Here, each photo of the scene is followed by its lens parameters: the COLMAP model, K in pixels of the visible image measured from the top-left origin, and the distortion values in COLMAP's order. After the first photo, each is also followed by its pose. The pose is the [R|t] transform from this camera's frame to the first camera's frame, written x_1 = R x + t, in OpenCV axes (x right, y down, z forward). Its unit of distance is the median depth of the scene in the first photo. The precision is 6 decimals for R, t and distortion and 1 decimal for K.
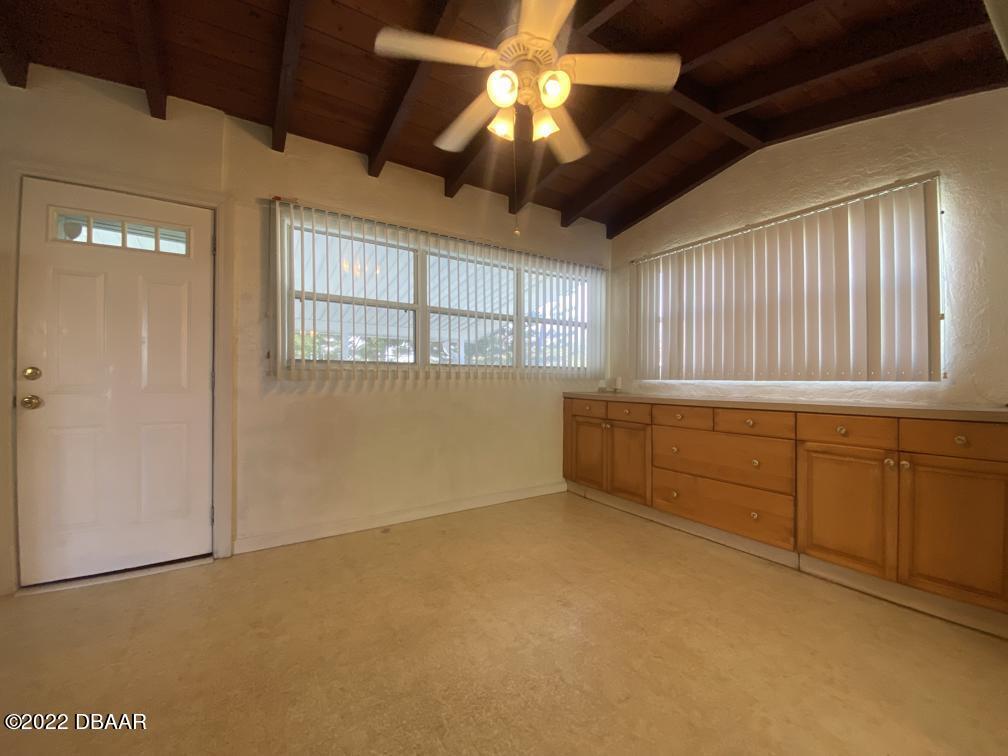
lens RADIAL K [[405.3, 0, 500.2], [0, 405.3, 380.6], [0, 0, 1]] dist [-0.011311, -0.002155]
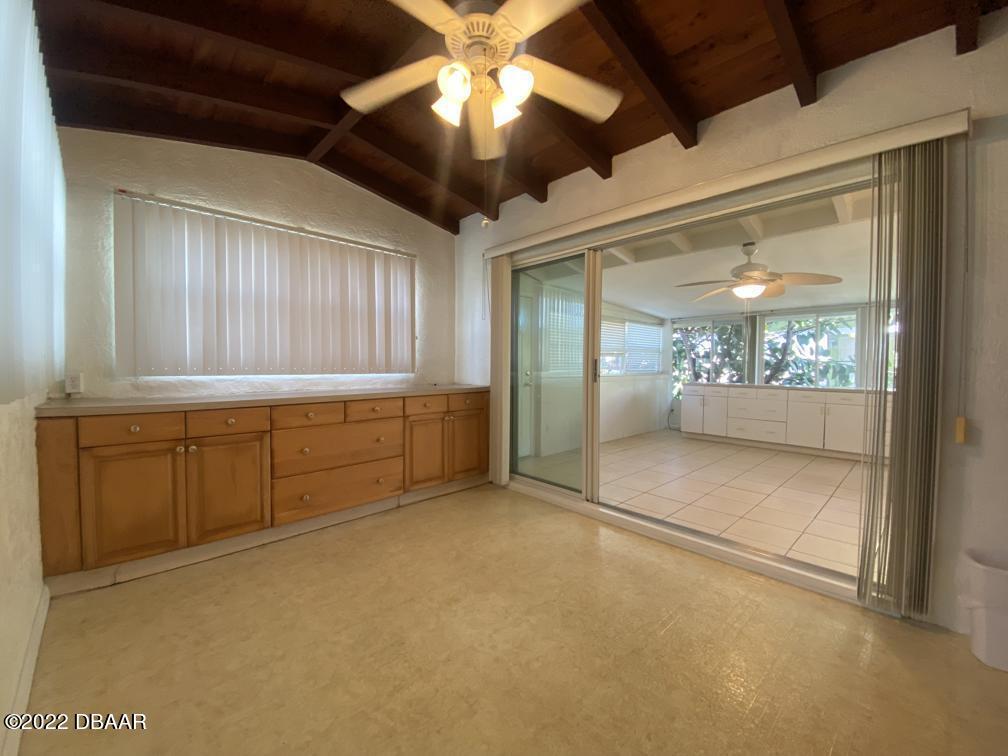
lens RADIAL K [[403.5, 0, 502.8], [0, 403.5, 379.4], [0, 0, 1]] dist [-0.003404, -0.003253]
pose [[-0.200159, -0.044899, 0.978734, -0.680495], [-0.002675, 0.998971, 0.045280, -0.047081], [-0.979760, 0.006445, -0.200073, 0.867885]]
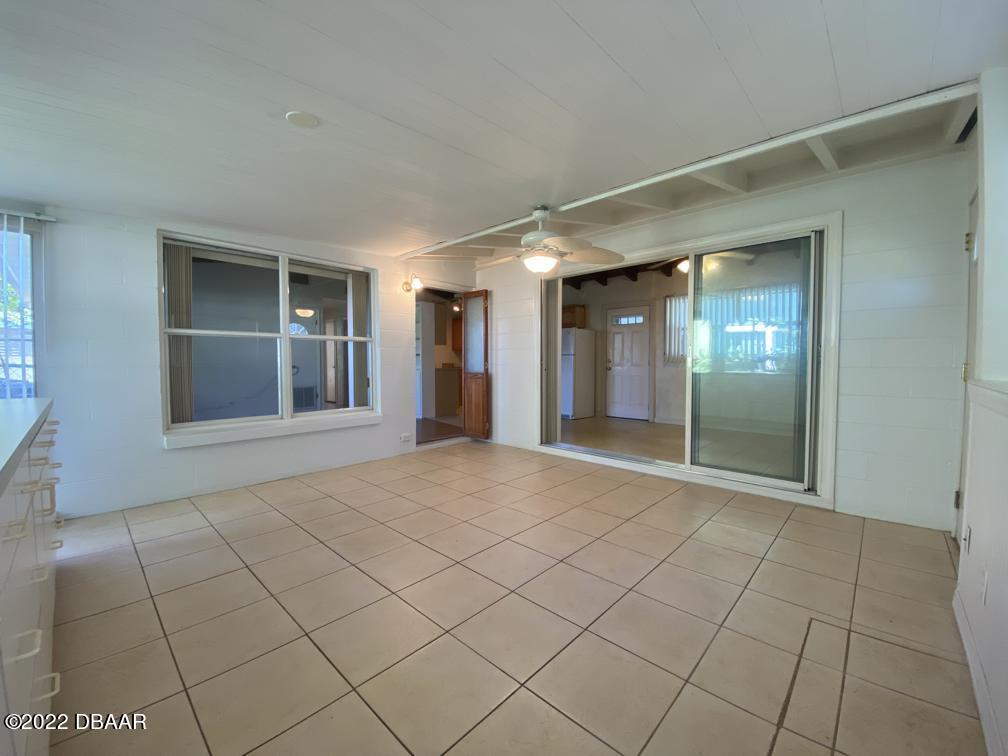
lens RADIAL K [[403.5, 0, 499.6], [0, 403.5, 375.6], [0, 0, 1]] dist [-0.003404, -0.003253]
pose [[0.253514, 0.035650, -0.966675, 1.899024], [0.001744, 0.999302, 0.037311, -0.017023], [0.967330, -0.011144, 0.253274, -0.832223]]
